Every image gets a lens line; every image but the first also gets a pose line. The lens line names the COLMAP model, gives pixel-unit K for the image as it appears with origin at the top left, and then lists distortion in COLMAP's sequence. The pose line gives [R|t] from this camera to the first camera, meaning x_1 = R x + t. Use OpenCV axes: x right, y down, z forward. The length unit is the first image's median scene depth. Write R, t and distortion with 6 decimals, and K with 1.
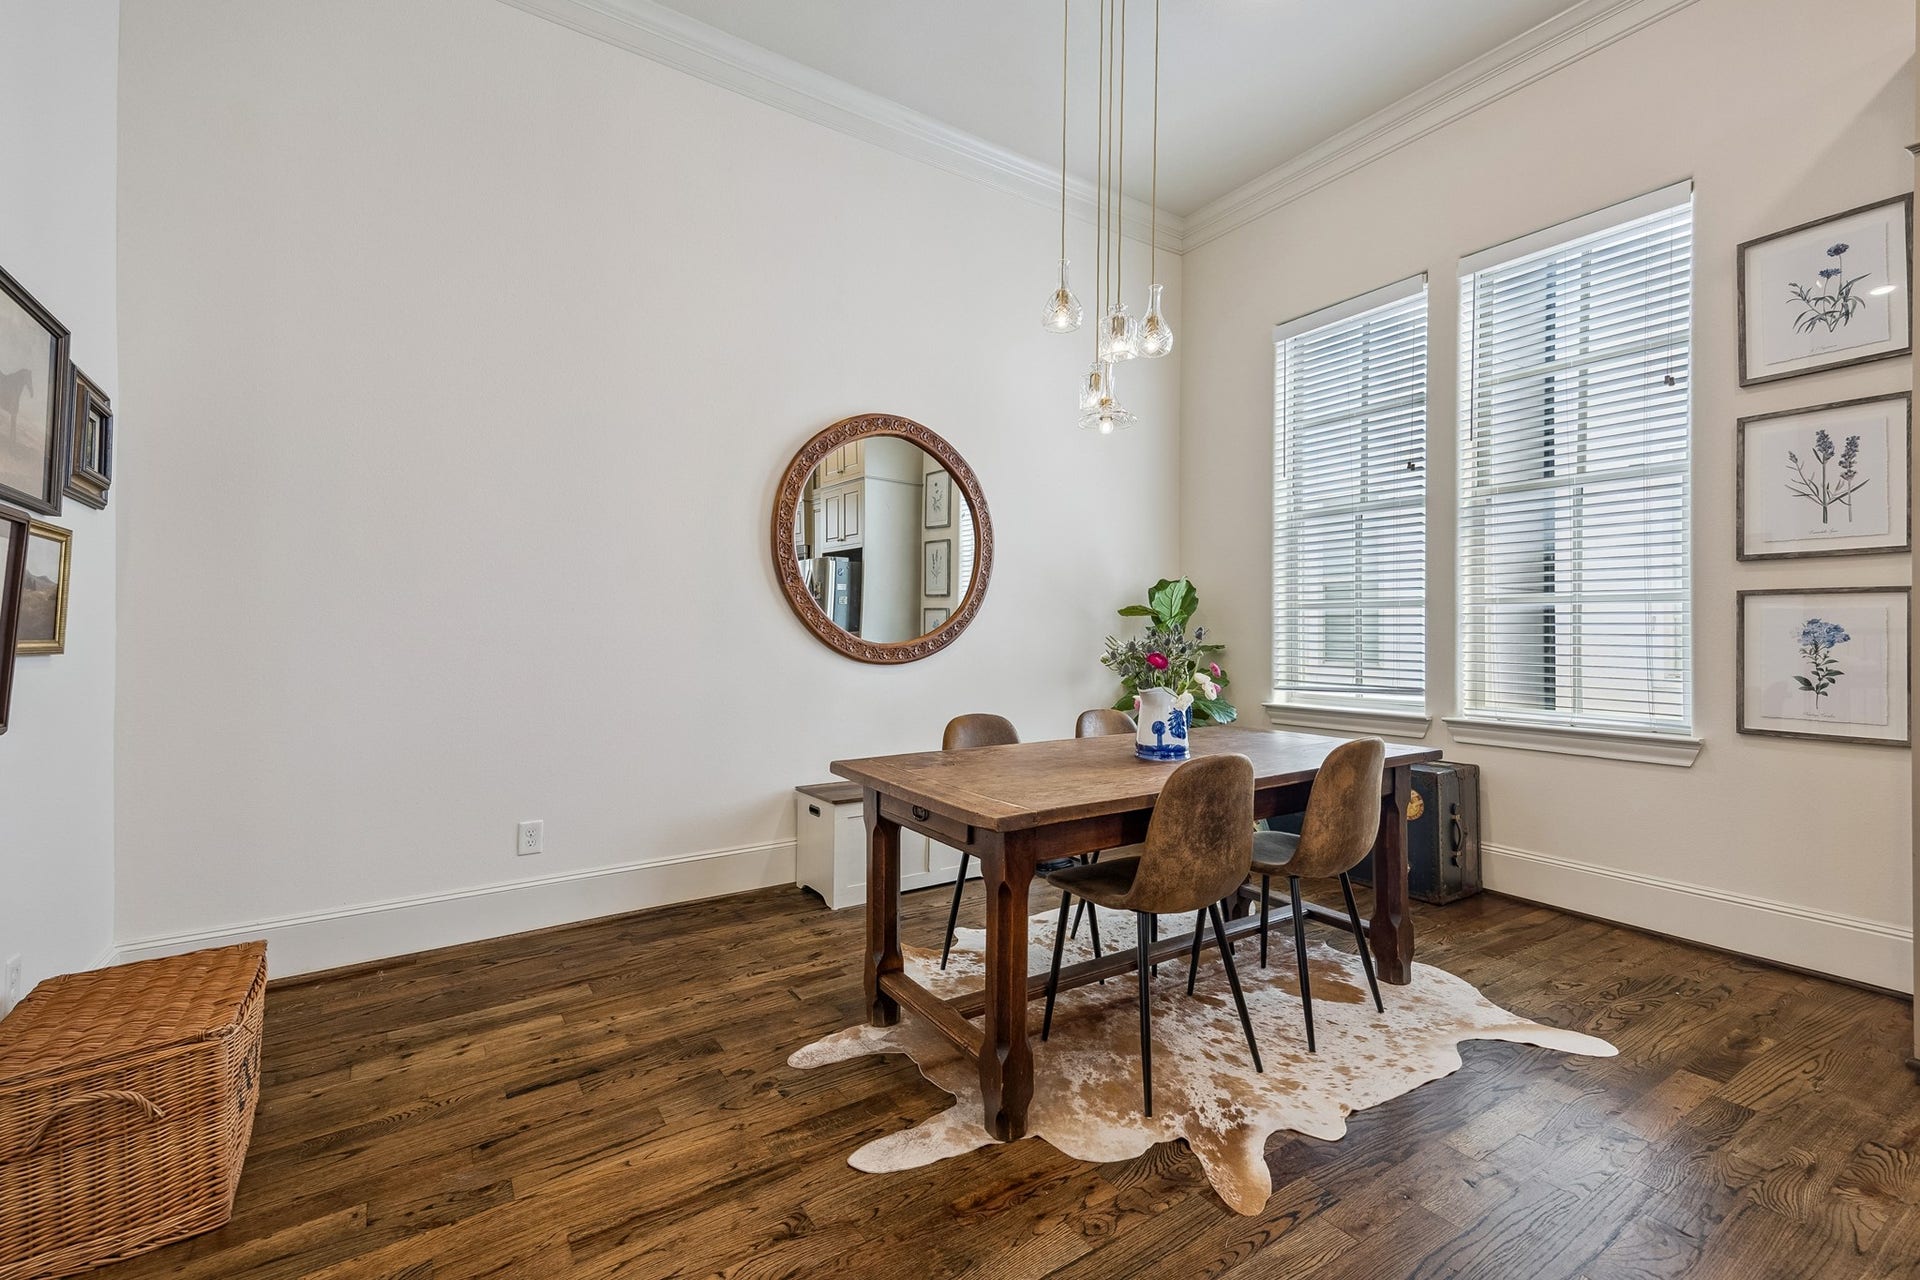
lens RADIAL K [[819.1, 0, 951.8], [0, 819.1, 624.2], [0, 0, 1]] dist [0.032485, -0.000666]
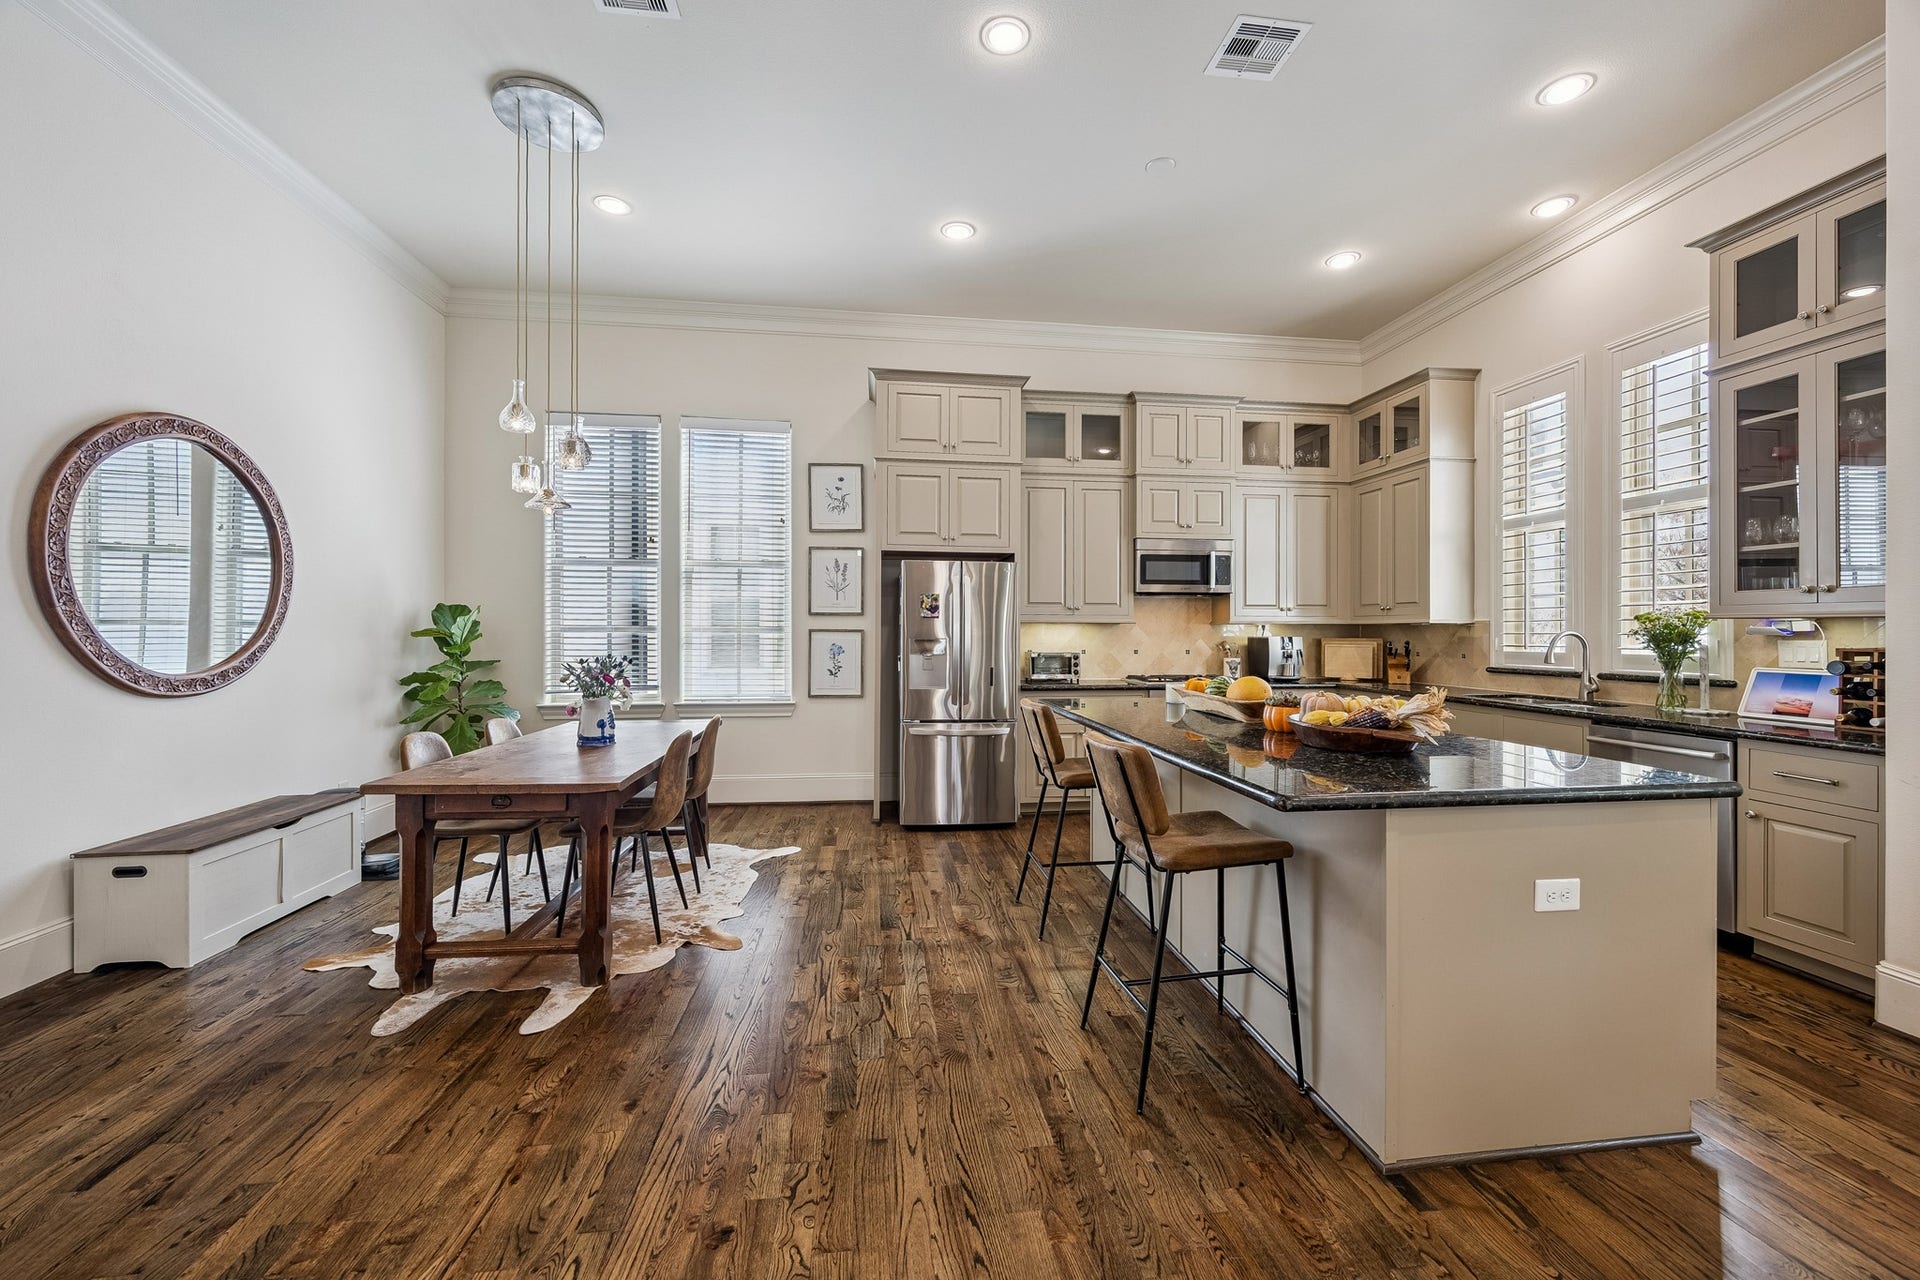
lens RADIAL K [[742.9, 0, 960.8], [0, 742.9, 639.4], [0, 0, 1]] dist [0.000795, -0.000359]
pose [[0.443046, -0.008844, 0.896455, -0.667873], [-0.010139, 0.999838, 0.014875, -0.055422], [-0.896442, -0.015679, 0.442884, -0.185123]]
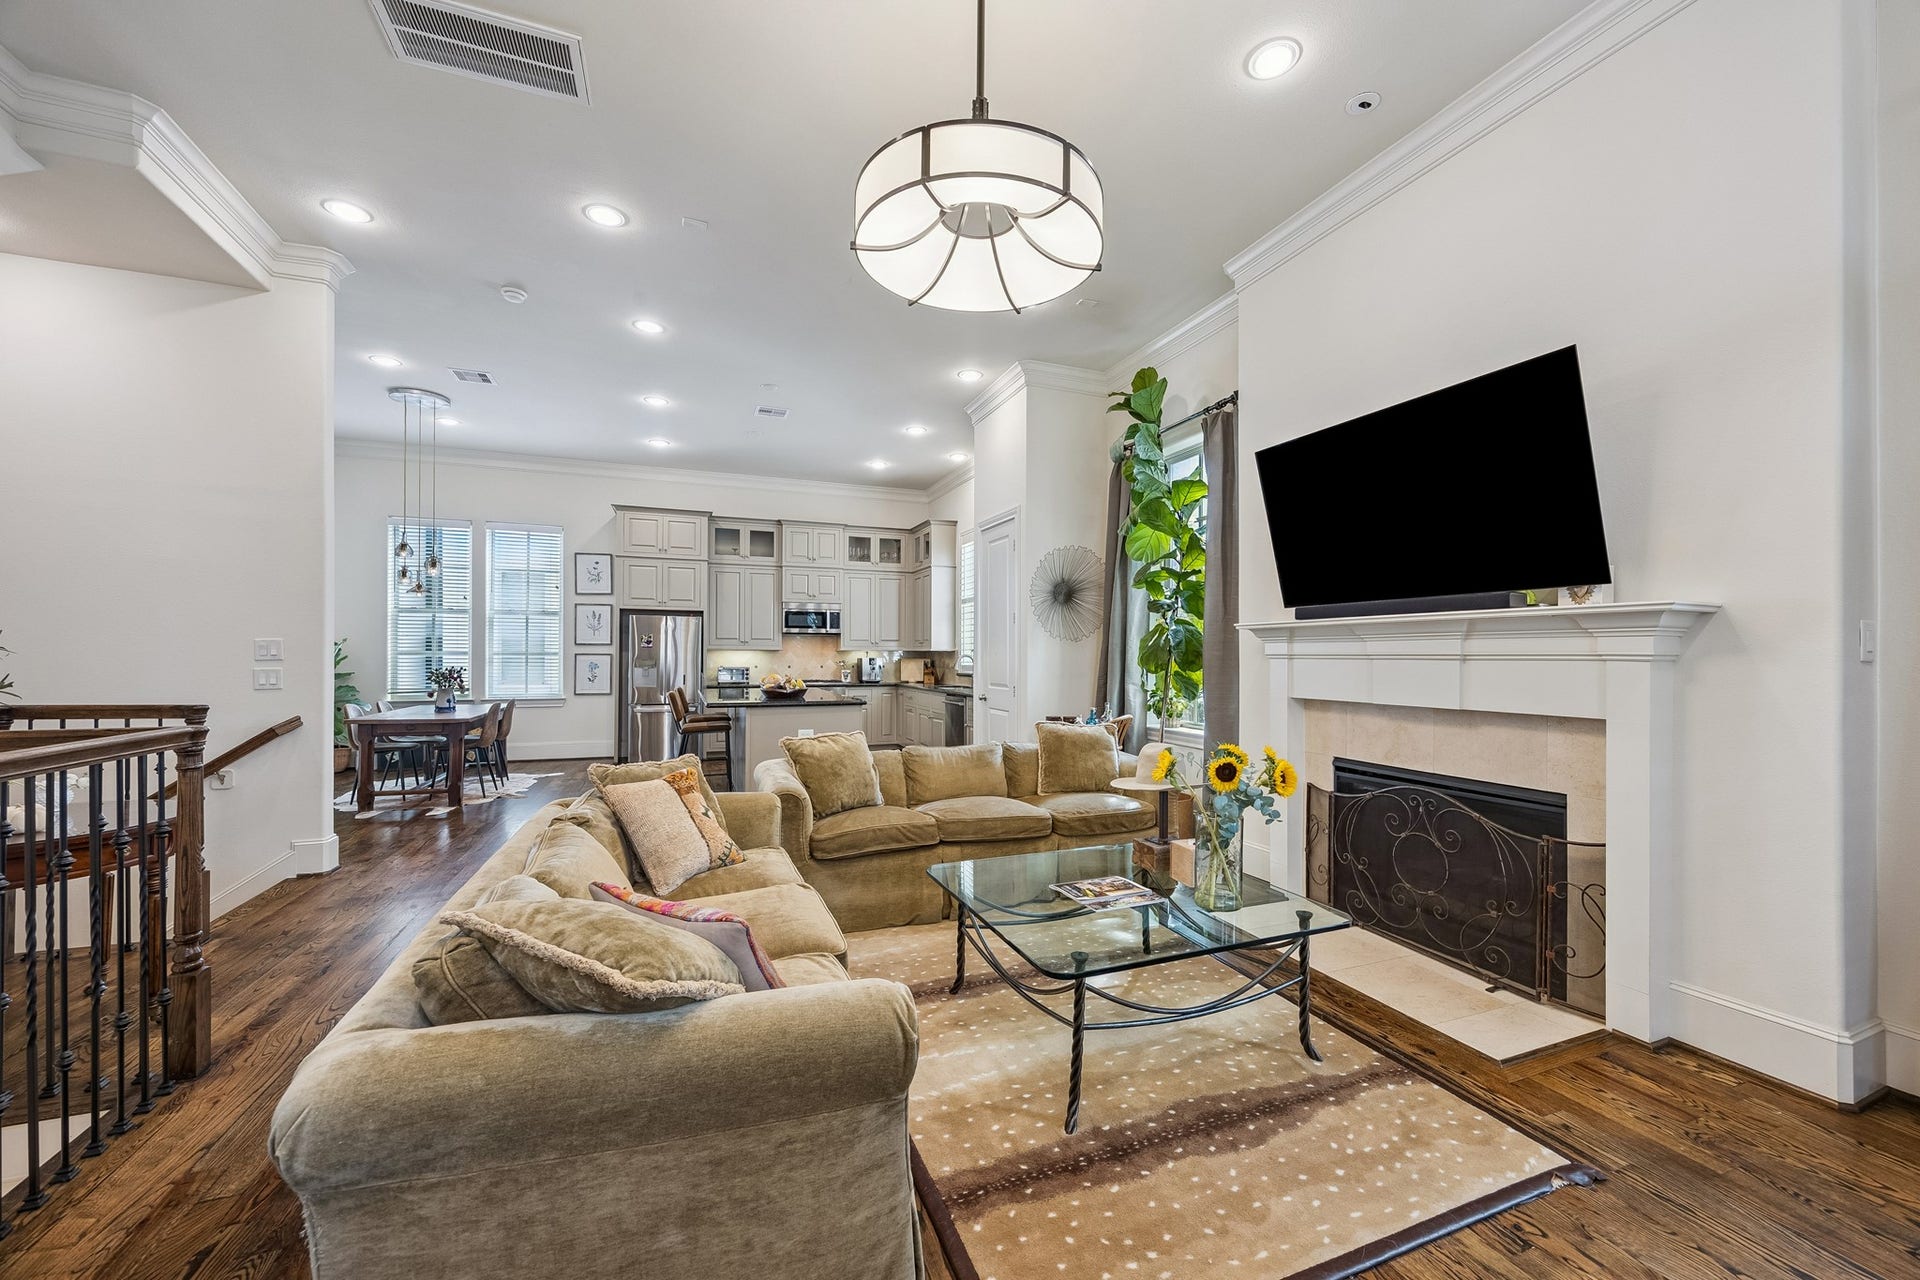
lens RADIAL K [[742.9, 0, 979.1], [0, 742.9, 645.8], [0, 0, 1]] dist [0.000795, -0.000359]
pose [[0.196921, 0.012627, 0.980338, -1.998172], [-0.012817, 0.999865, -0.010304, -0.073308], [-0.980336, -0.010536, 0.197056, -1.402673]]
